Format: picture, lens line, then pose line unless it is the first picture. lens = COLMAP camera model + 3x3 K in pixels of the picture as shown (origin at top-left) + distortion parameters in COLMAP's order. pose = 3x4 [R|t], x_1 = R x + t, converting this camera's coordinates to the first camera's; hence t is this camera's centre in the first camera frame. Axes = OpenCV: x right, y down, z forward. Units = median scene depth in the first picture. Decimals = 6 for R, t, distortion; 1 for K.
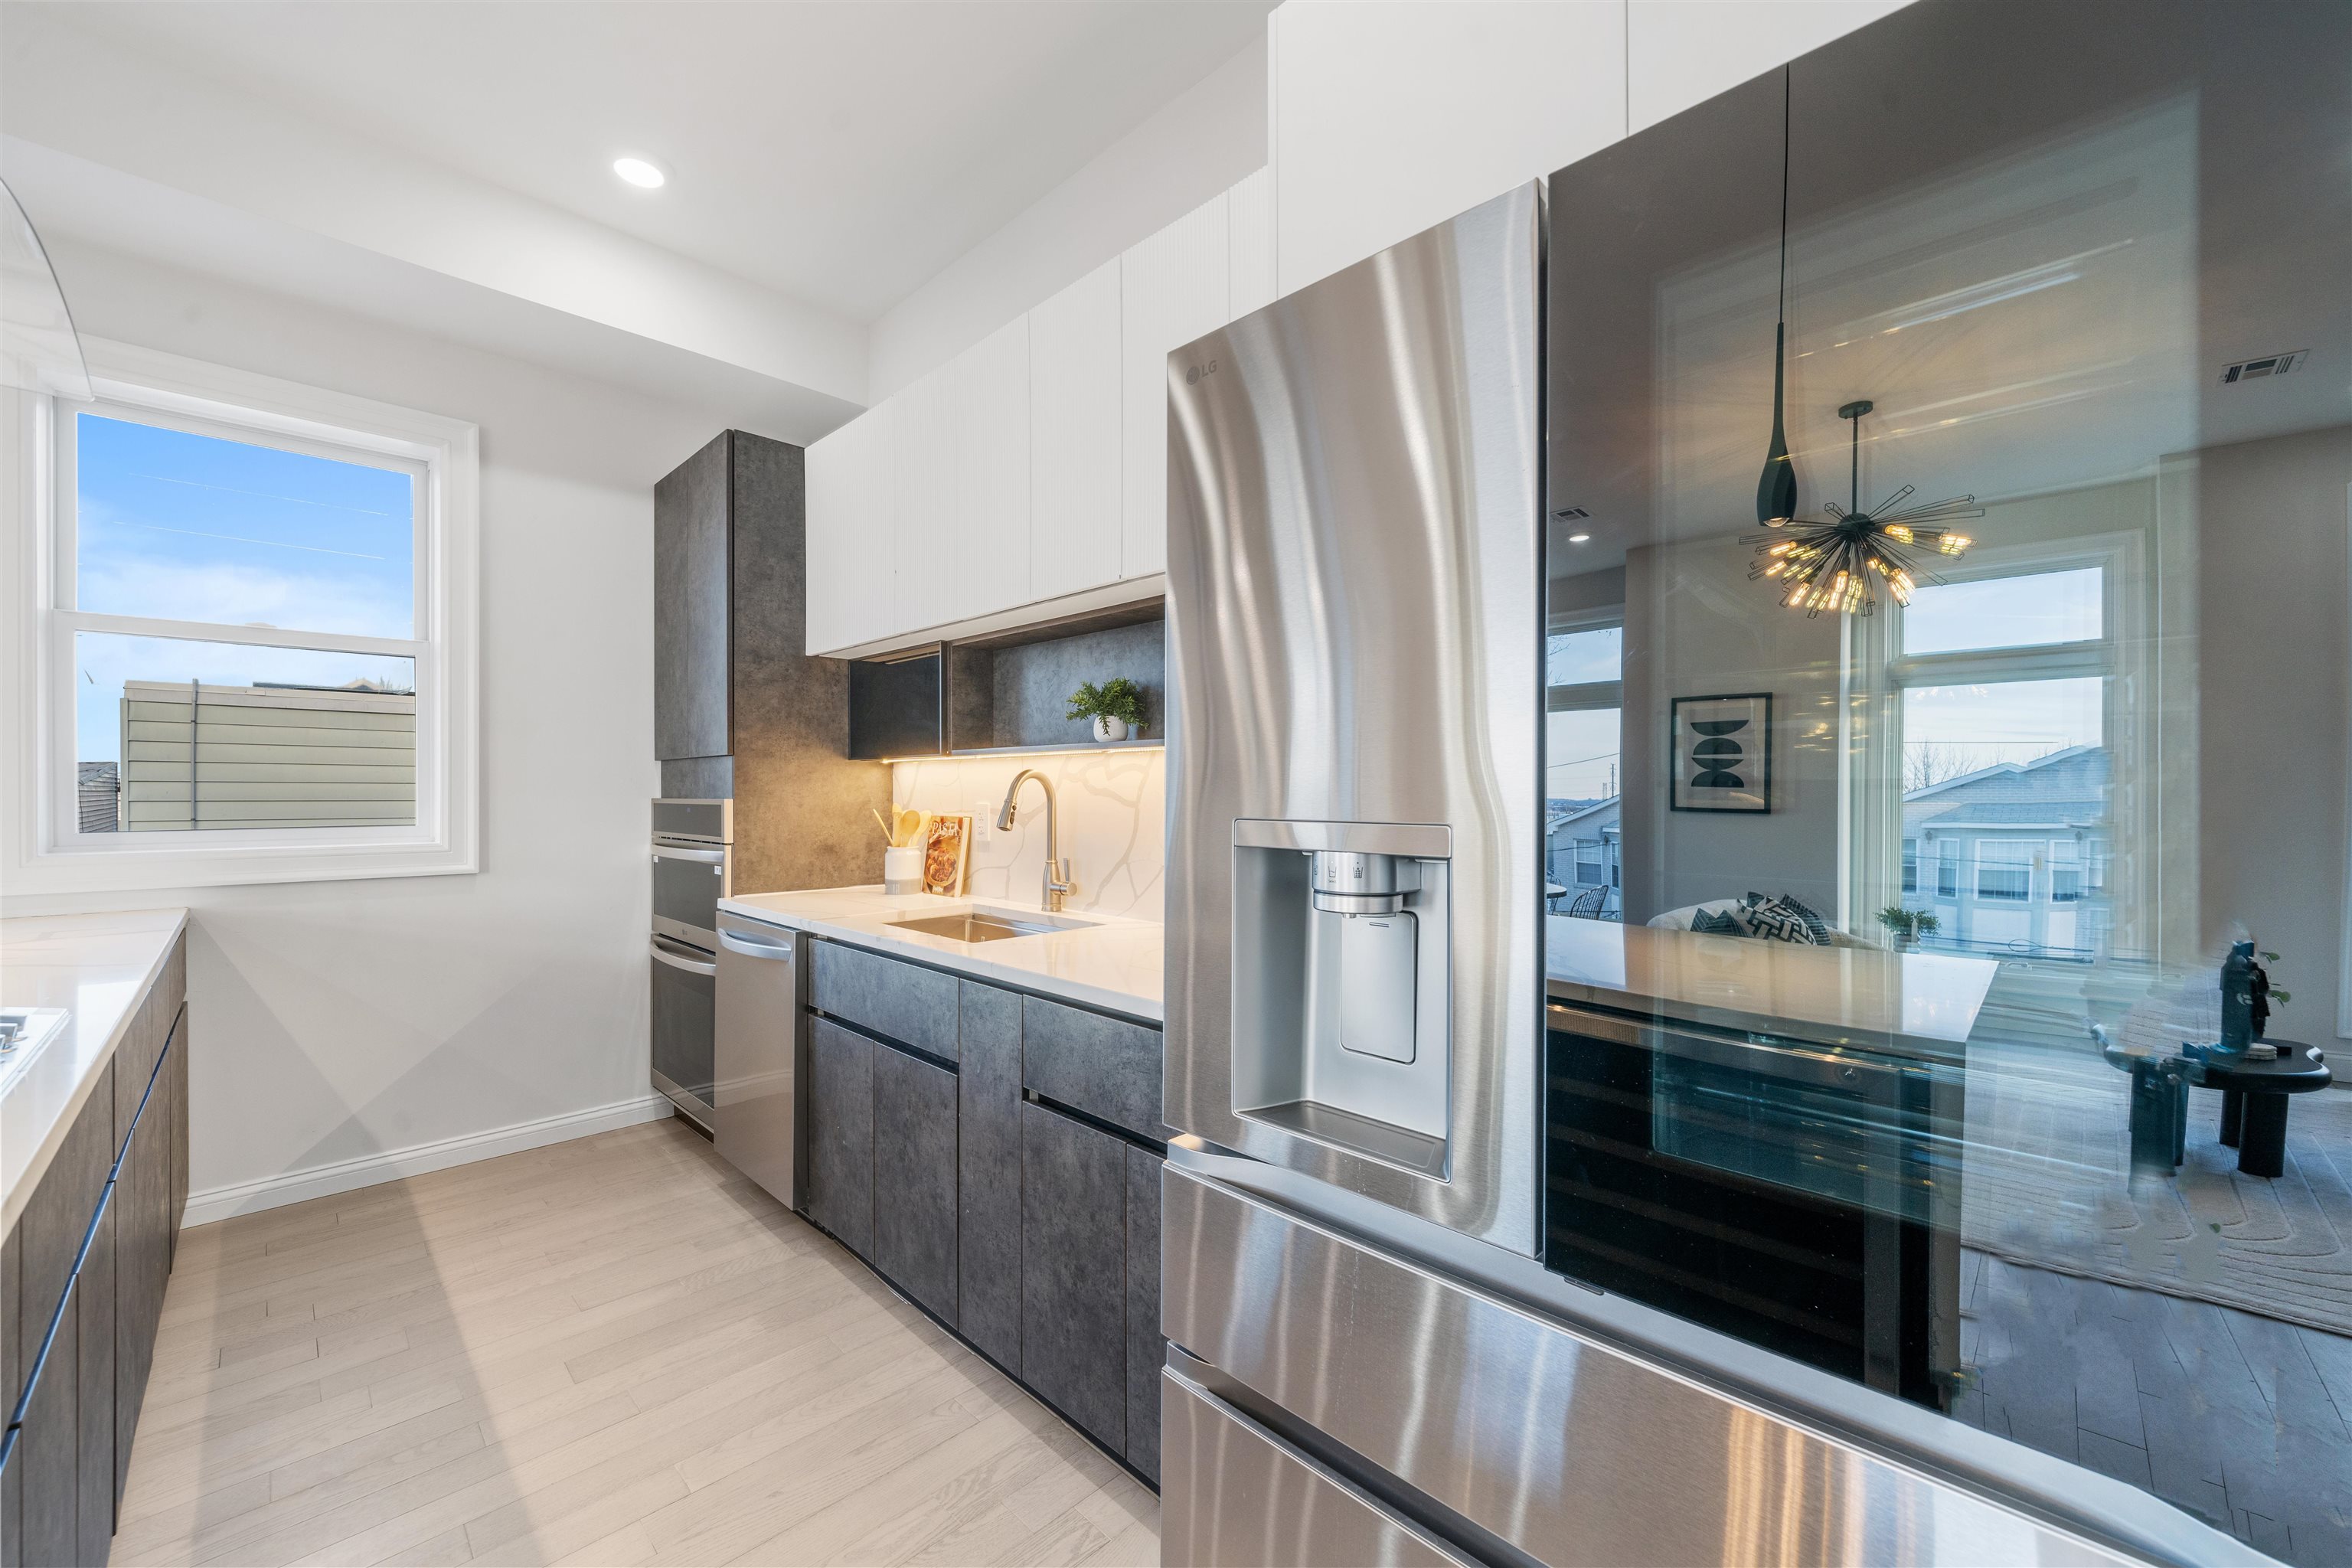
lens RADIAL K [[912.7, 0, 1173.9], [0, 912.7, 792.6], [0, 0, 1]] dist [-0.001980, -0.000741]
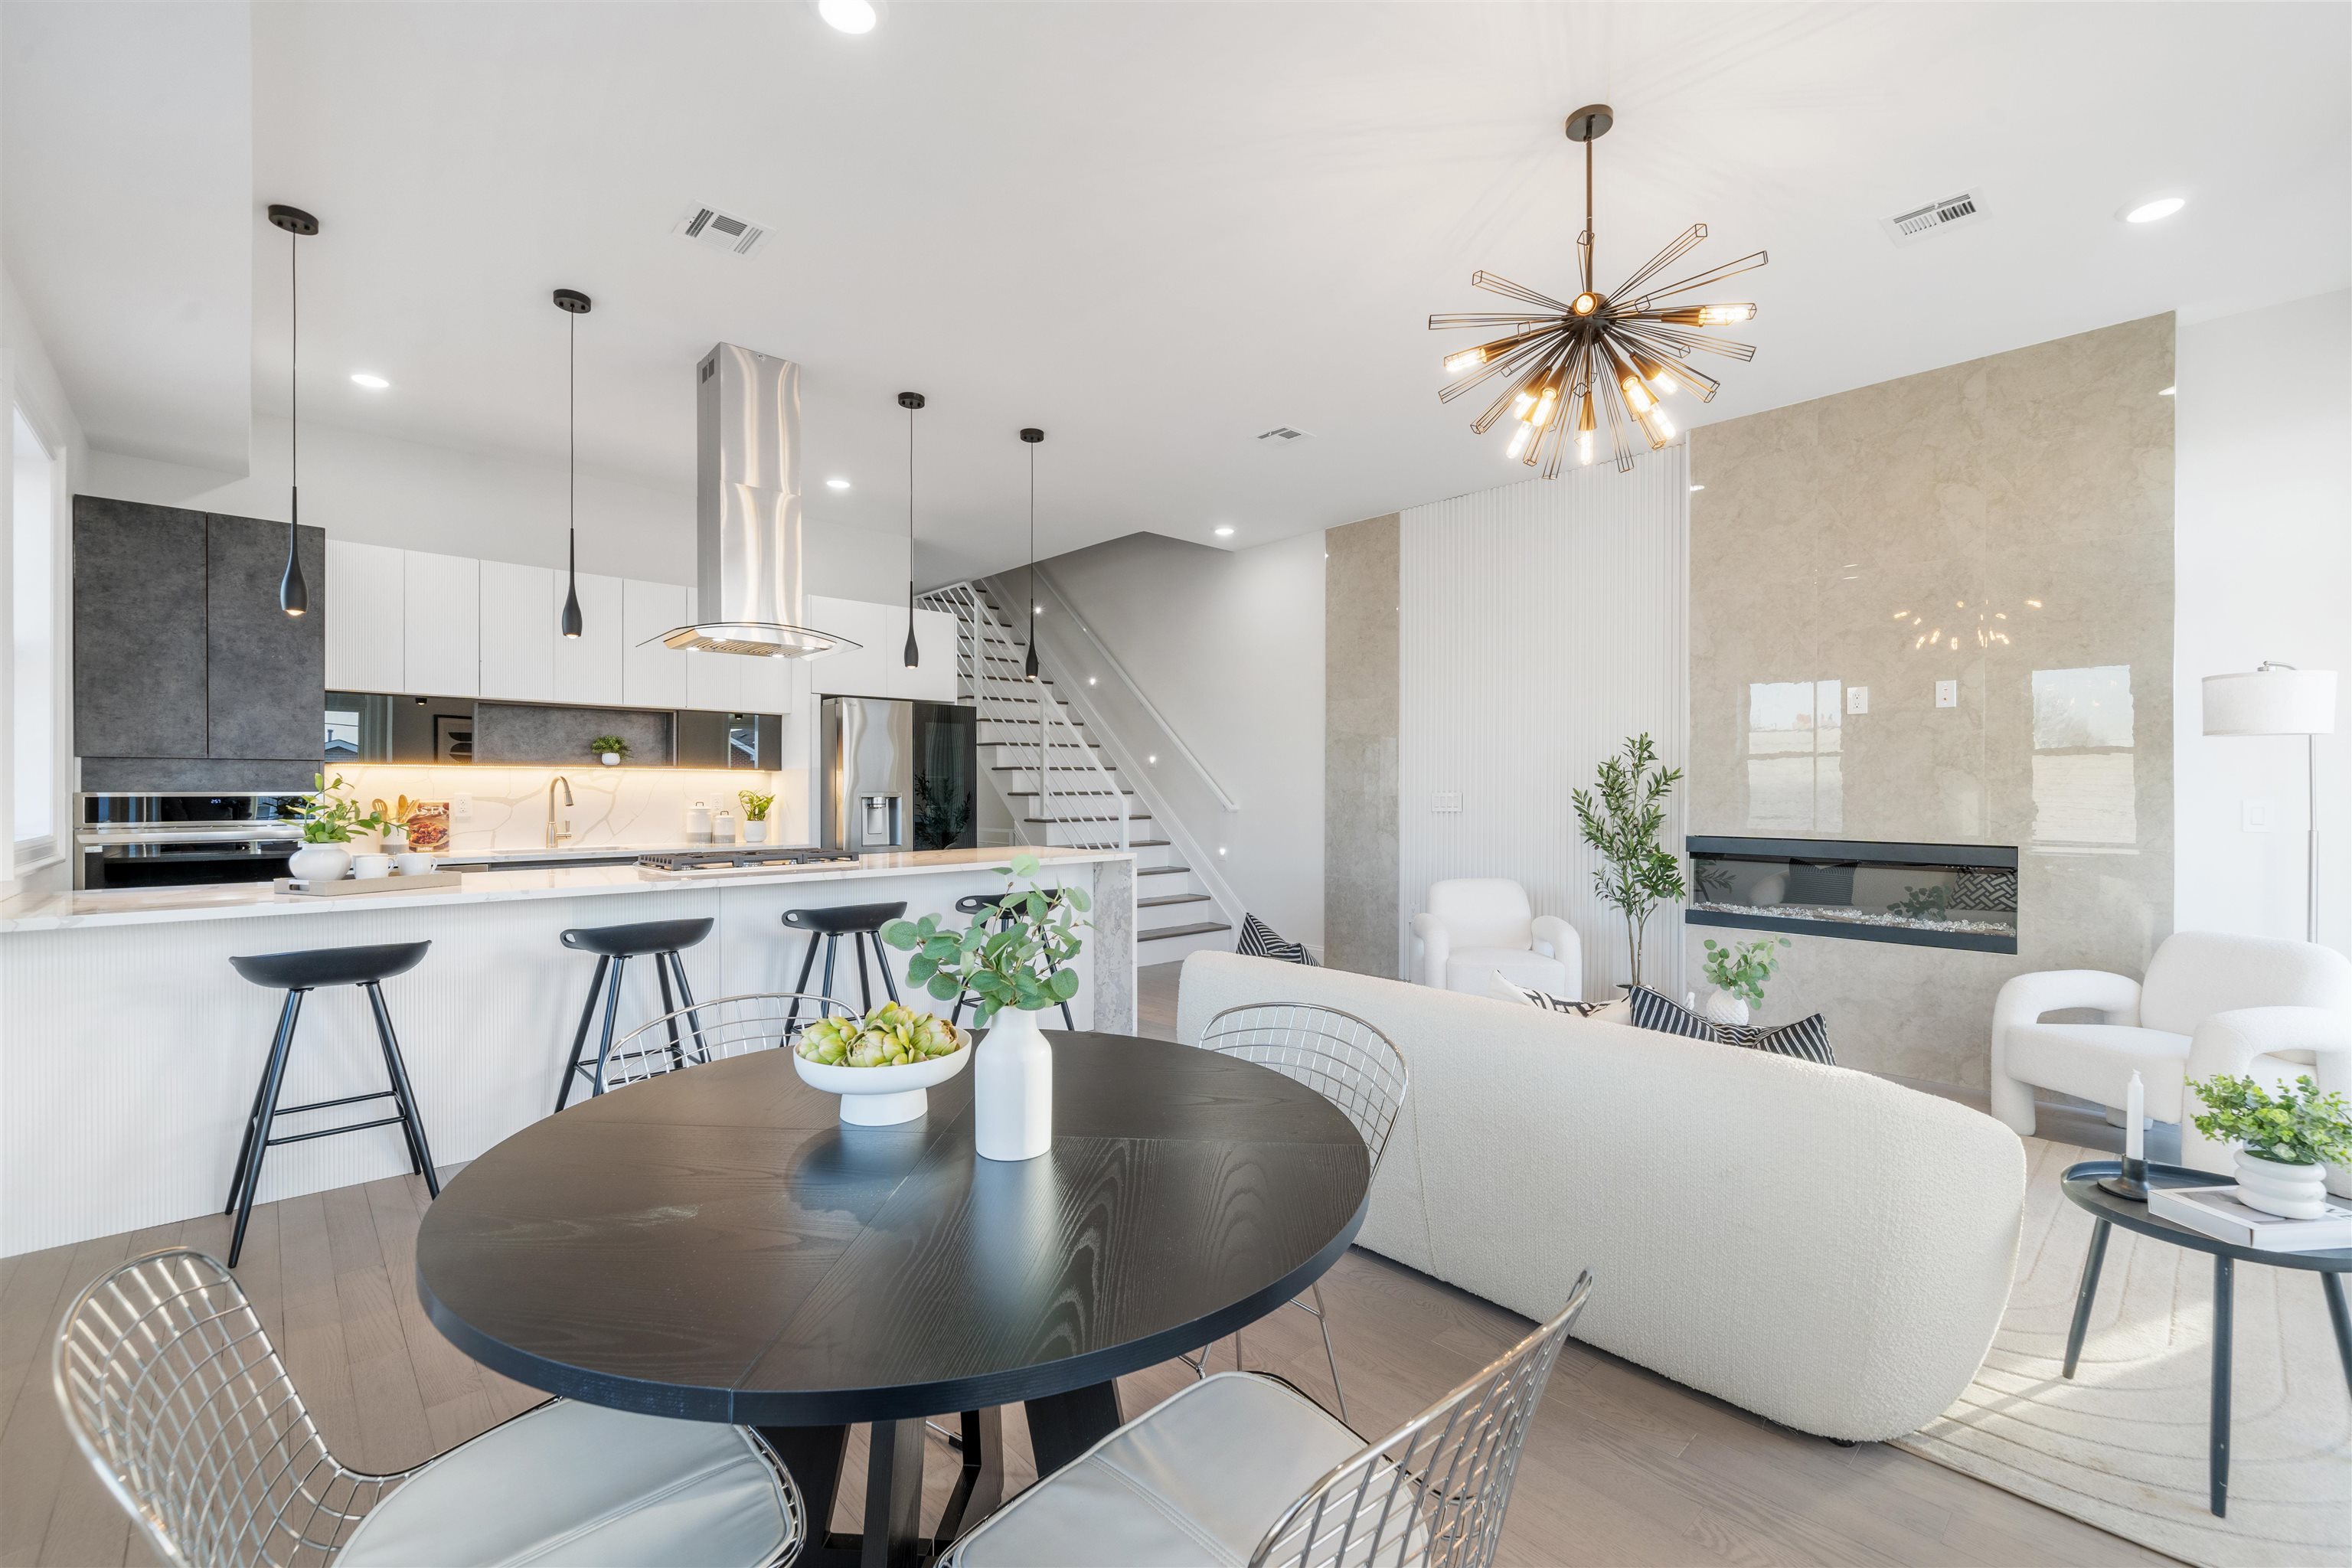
lens RADIAL K [[986.6, 0, 1177.6], [0, 986.6, 795.7], [0, 0, 1]] dist [0.000276, 0.000007]
pose [[0.030857, -0.006378, 0.999503, -2.113627], [0.001447, 0.999979, 0.006336, 0.006095], [-0.999523, 0.001251, 0.030866, -0.389668]]
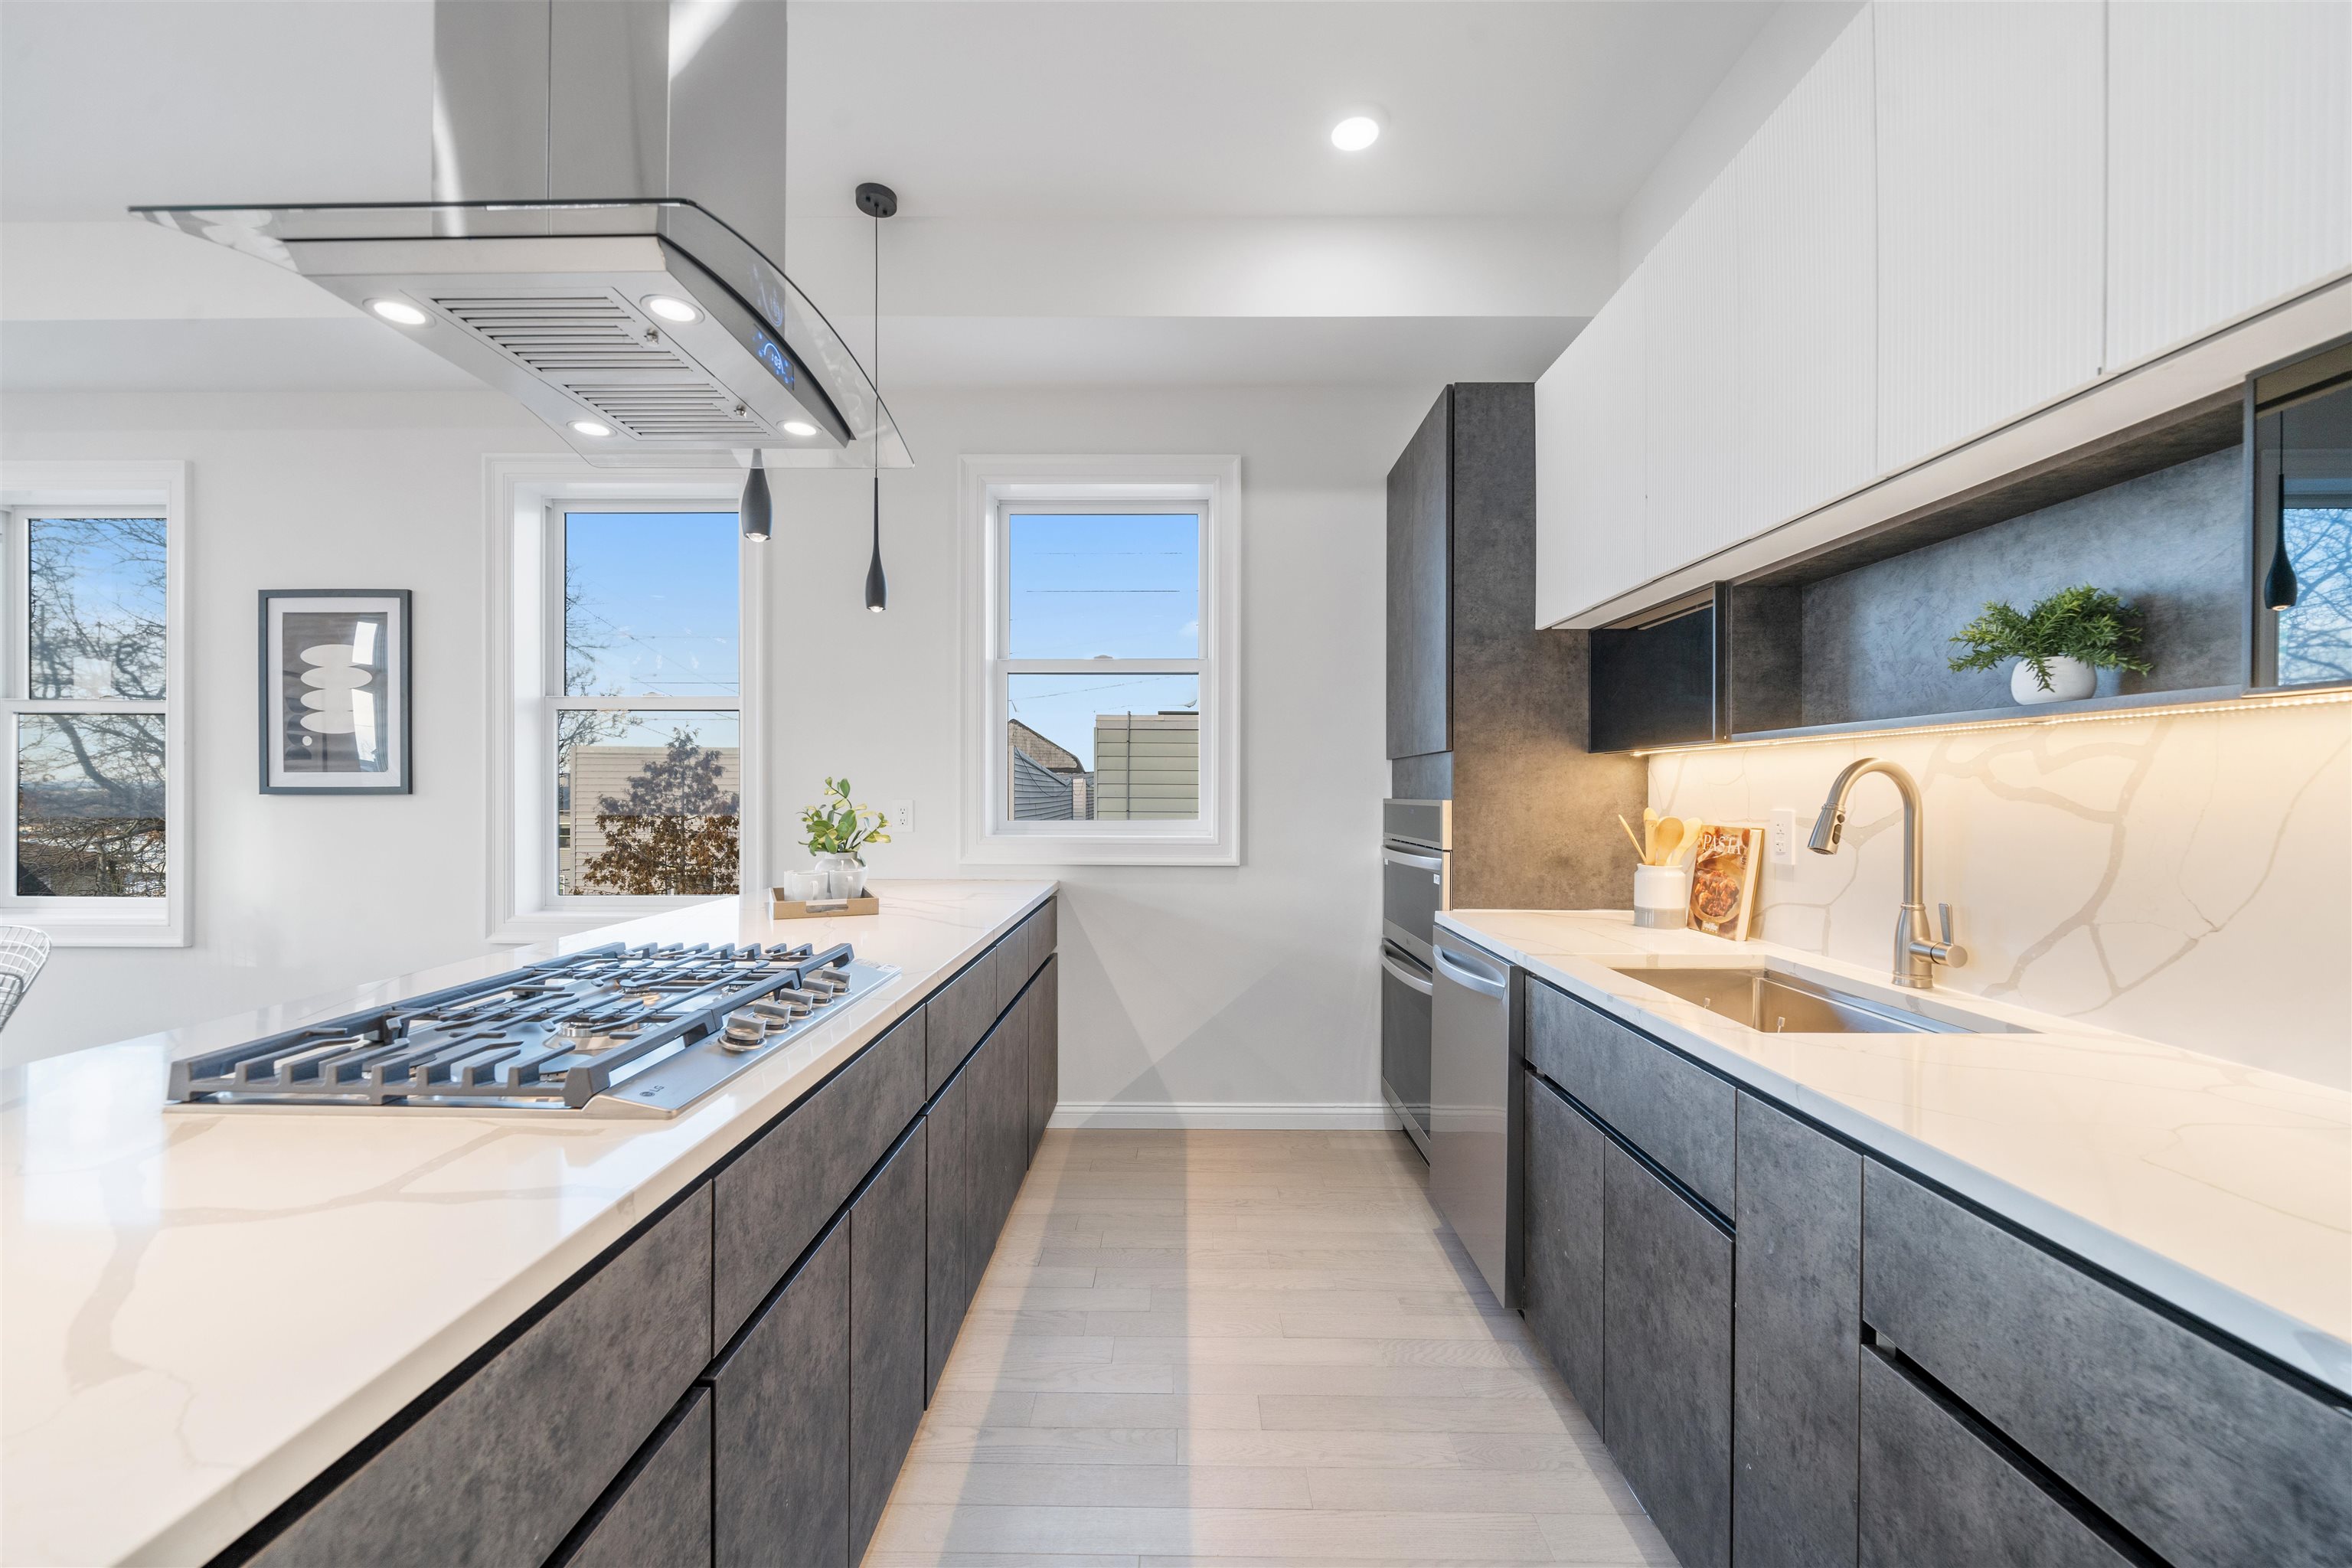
lens RADIAL K [[912.7, 0, 1173.9], [0, 912.7, 792.6], [0, 0, 1]] dist [-0.001980, -0.000741]
pose [[0.698974, 0.003283, -0.715139, -0.040674], [-0.003681, 0.999993, 0.000992, -0.000256], [0.715137, 0.001939, 0.698981, 0.200090]]
